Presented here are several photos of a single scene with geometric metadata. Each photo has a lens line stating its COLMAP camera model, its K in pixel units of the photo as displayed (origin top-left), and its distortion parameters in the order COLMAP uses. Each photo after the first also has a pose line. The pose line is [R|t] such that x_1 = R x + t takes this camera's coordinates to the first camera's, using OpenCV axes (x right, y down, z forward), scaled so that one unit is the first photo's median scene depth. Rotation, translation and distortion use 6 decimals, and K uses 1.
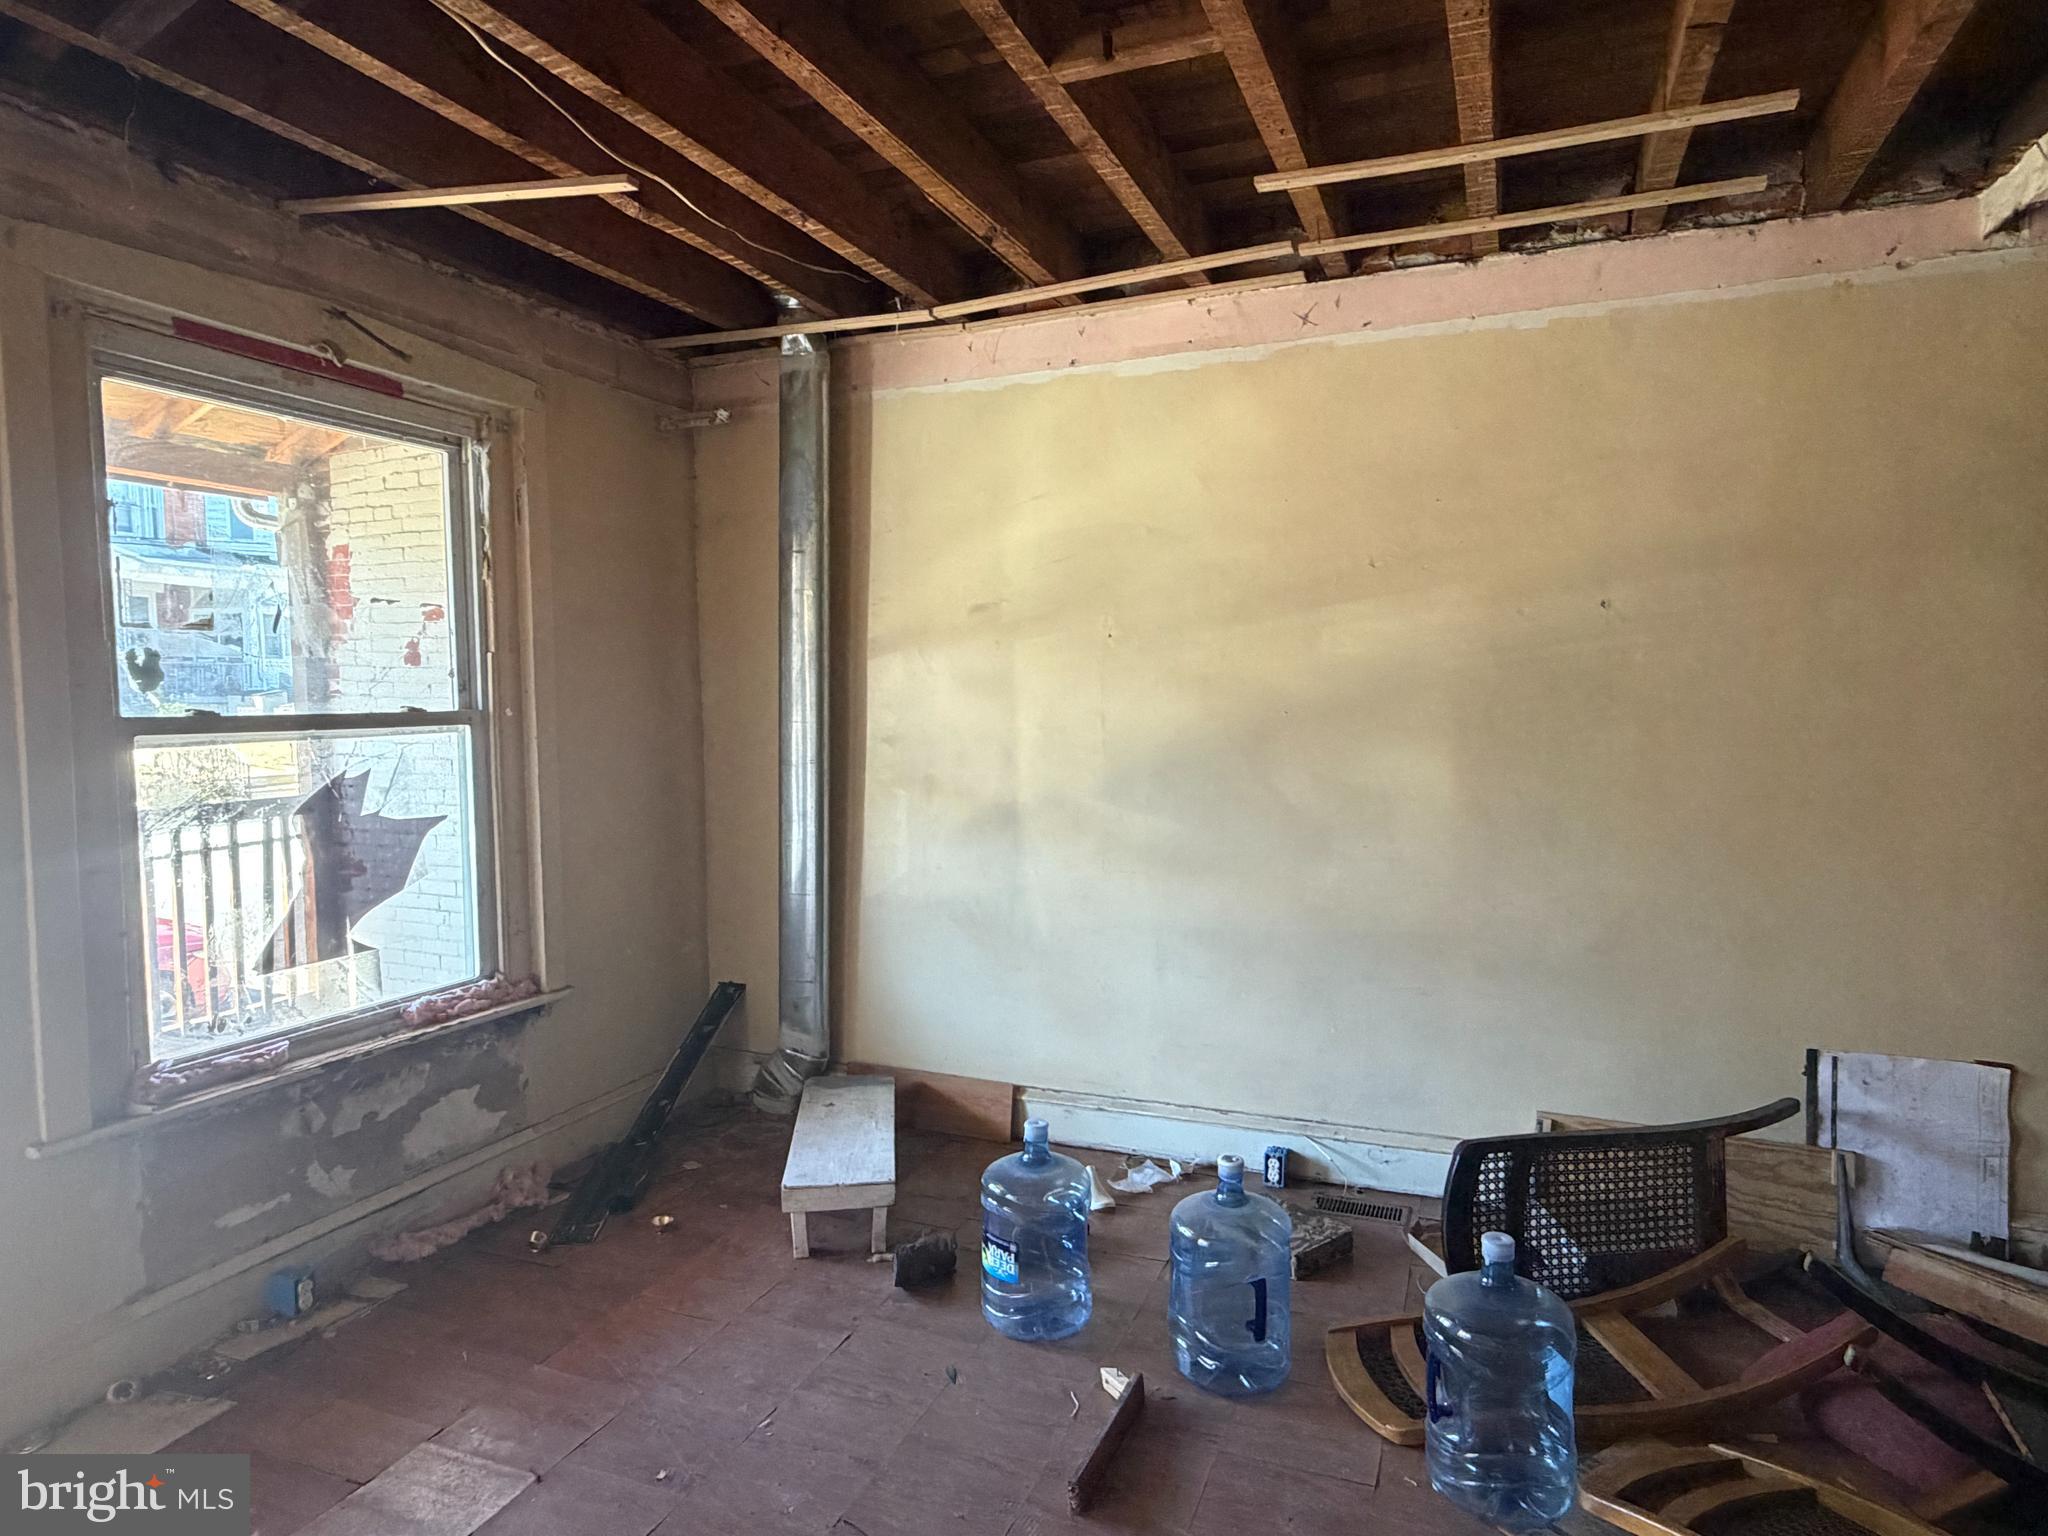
lens RADIAL K [[1197.7, 0, 1021.5], [0, 1197.7, 763.1], [0, 0, 1]] dist [-0.003470, -0.000323]
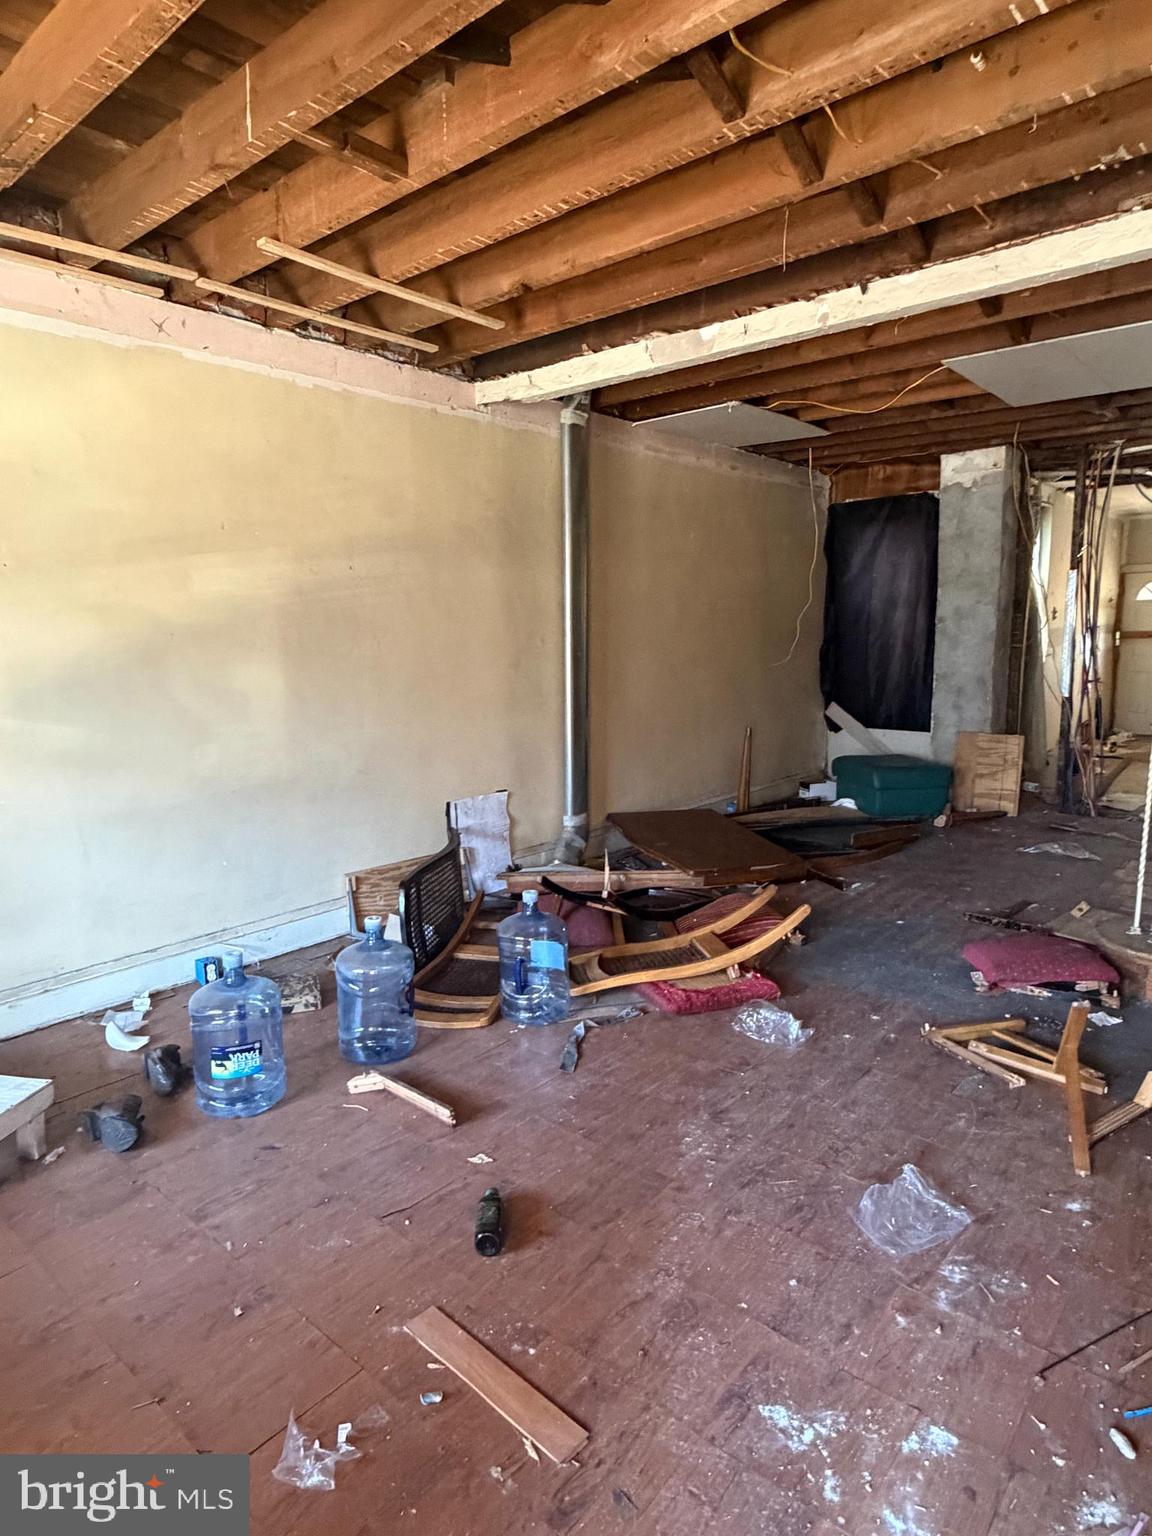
lens RADIAL K [[898.3, 0, 574.7], [0, 898.3, 764.0], [0, 0, 1]] dist [-0.003470, -0.000323]
pose [[0.323601, -0.136842, 0.936246, -0.596576], [0.062115, 0.990425, 0.123292, 0.003455], [-0.944153, 0.018257, 0.329002, 0.273002]]
